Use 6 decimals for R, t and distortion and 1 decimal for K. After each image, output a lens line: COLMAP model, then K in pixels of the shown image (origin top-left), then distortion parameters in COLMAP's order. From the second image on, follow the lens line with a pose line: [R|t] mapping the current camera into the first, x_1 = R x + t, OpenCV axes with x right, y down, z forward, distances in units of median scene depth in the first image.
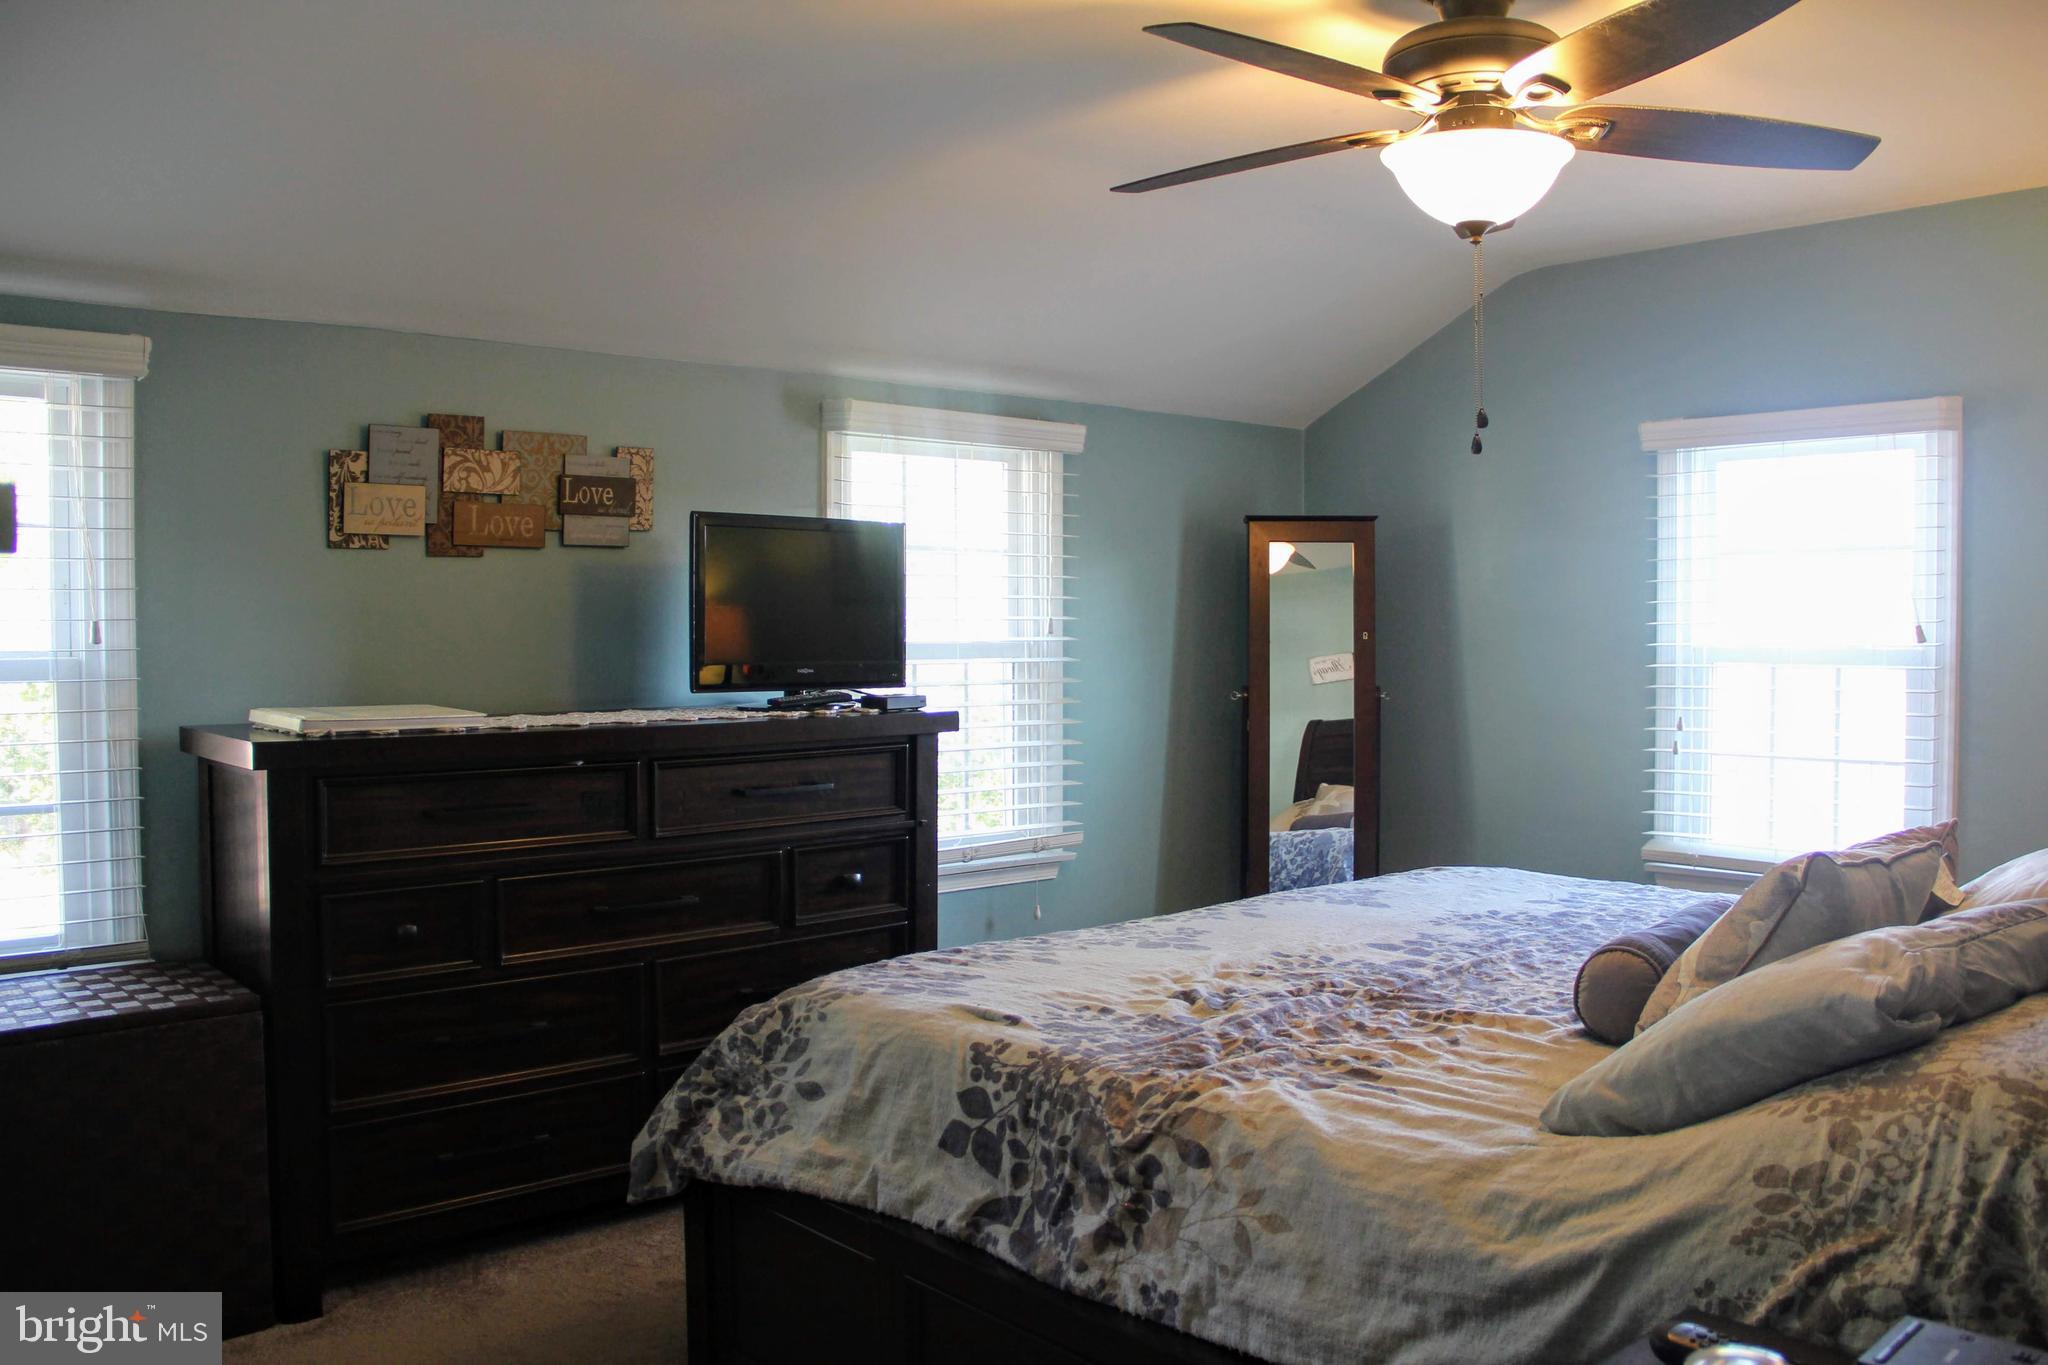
lens RADIAL K [[1714.0, 0, 1022.3], [0, 1714.0, 680.8], [0, 0, 1]] dist [-0.164340, 0.103566]
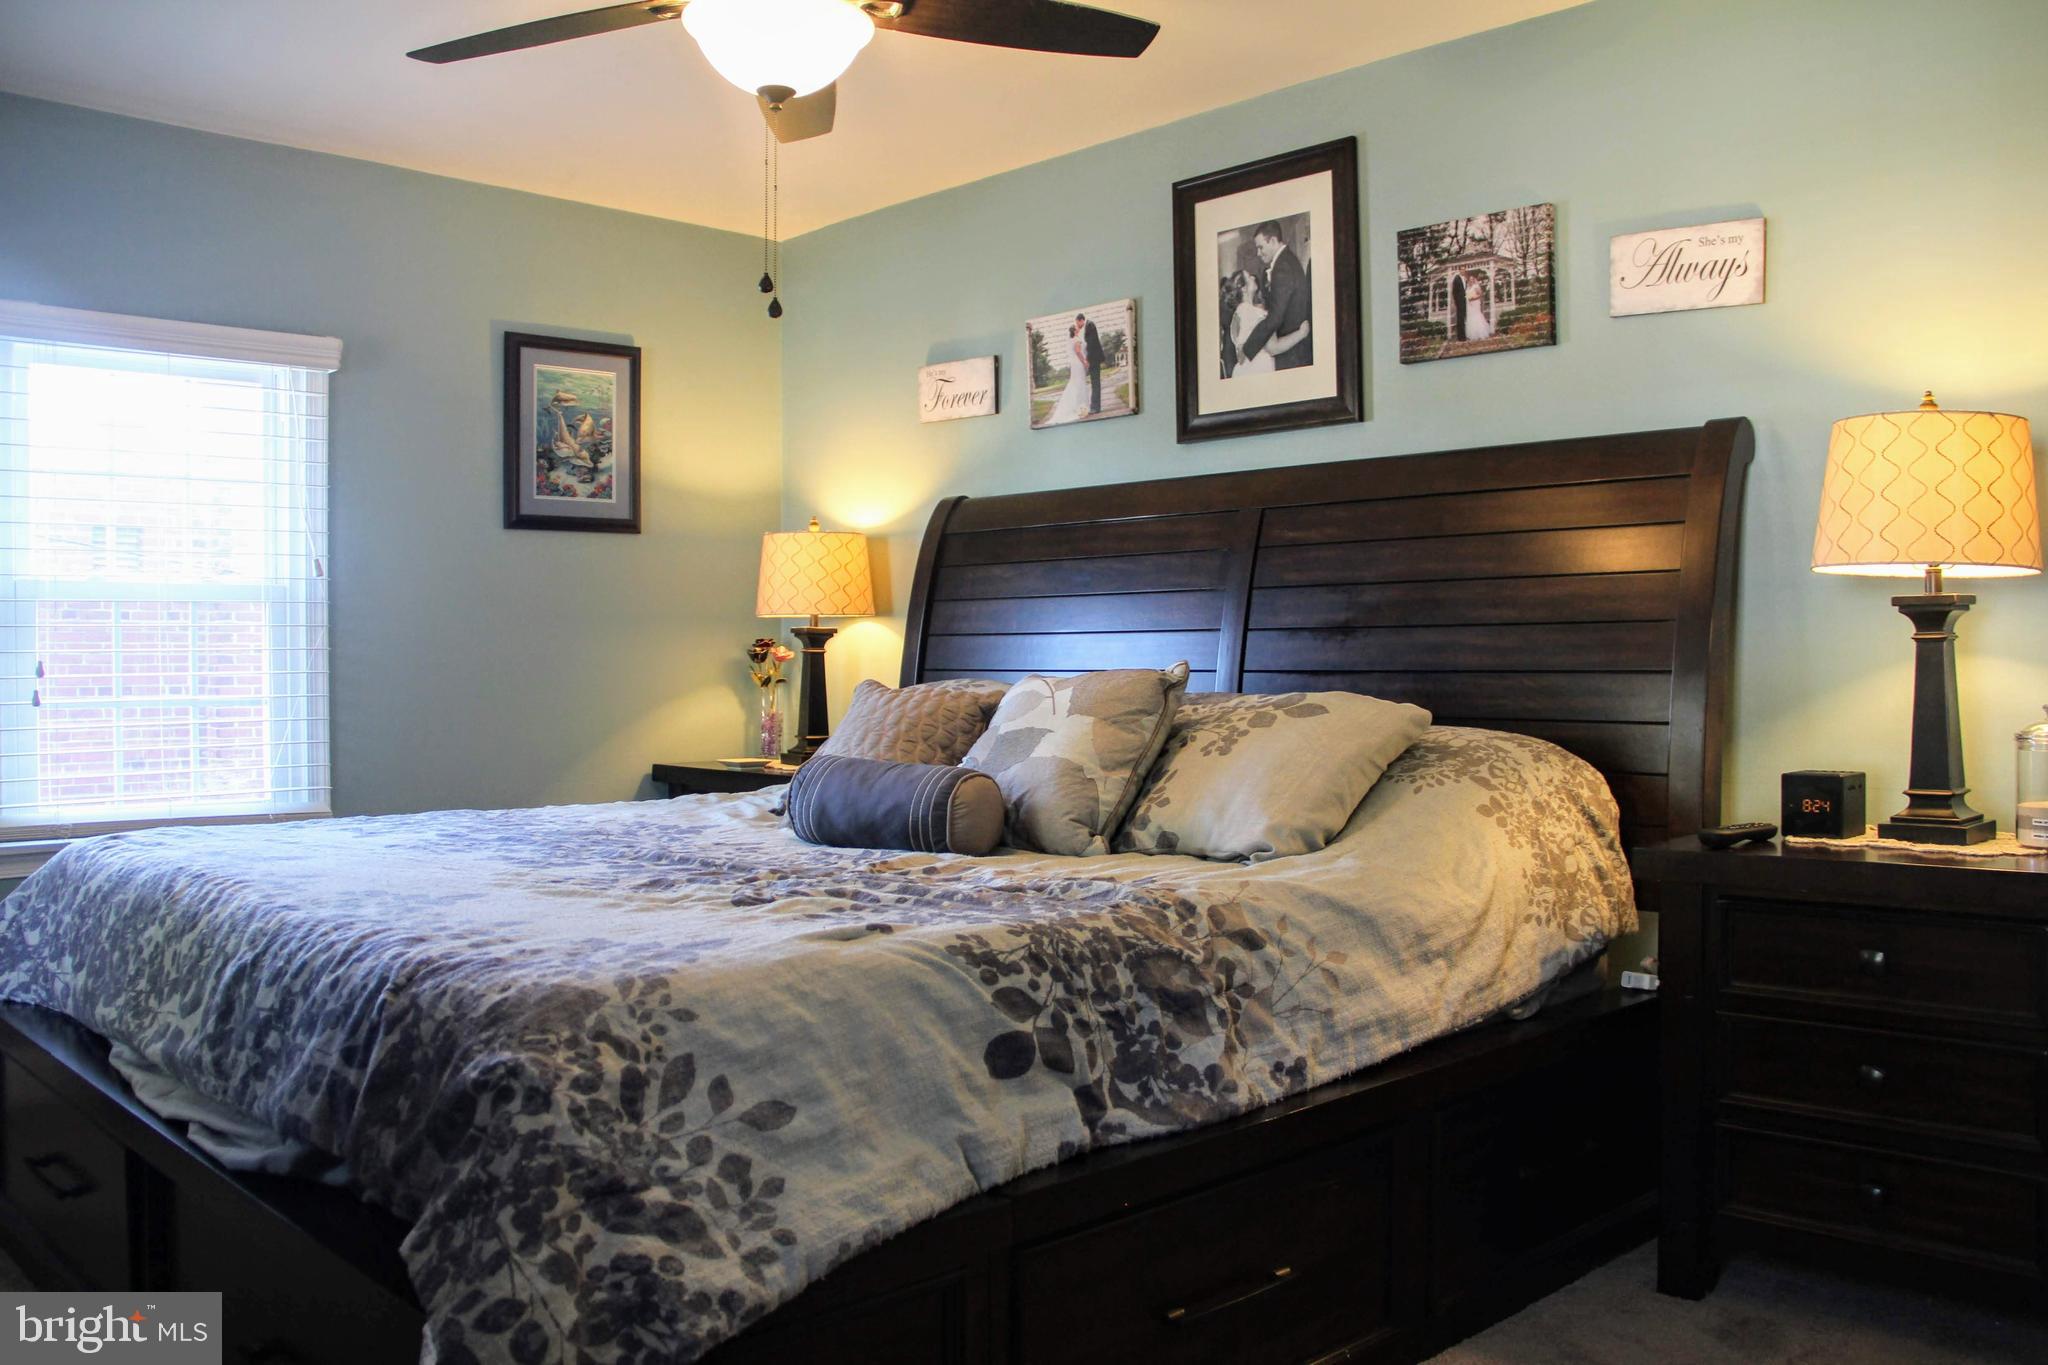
lens RADIAL K [[1714.0, 0, 1025.7], [0, 1714.0, 682.3], [0, 0, 1]] dist [-0.164340, 0.103566]
pose [[-0.038999, -0.012663, 0.999159, -0.856686], [0.041615, 0.999032, 0.014286, 0.082330], [-0.998372, 0.042138, -0.038434, 1.030123]]
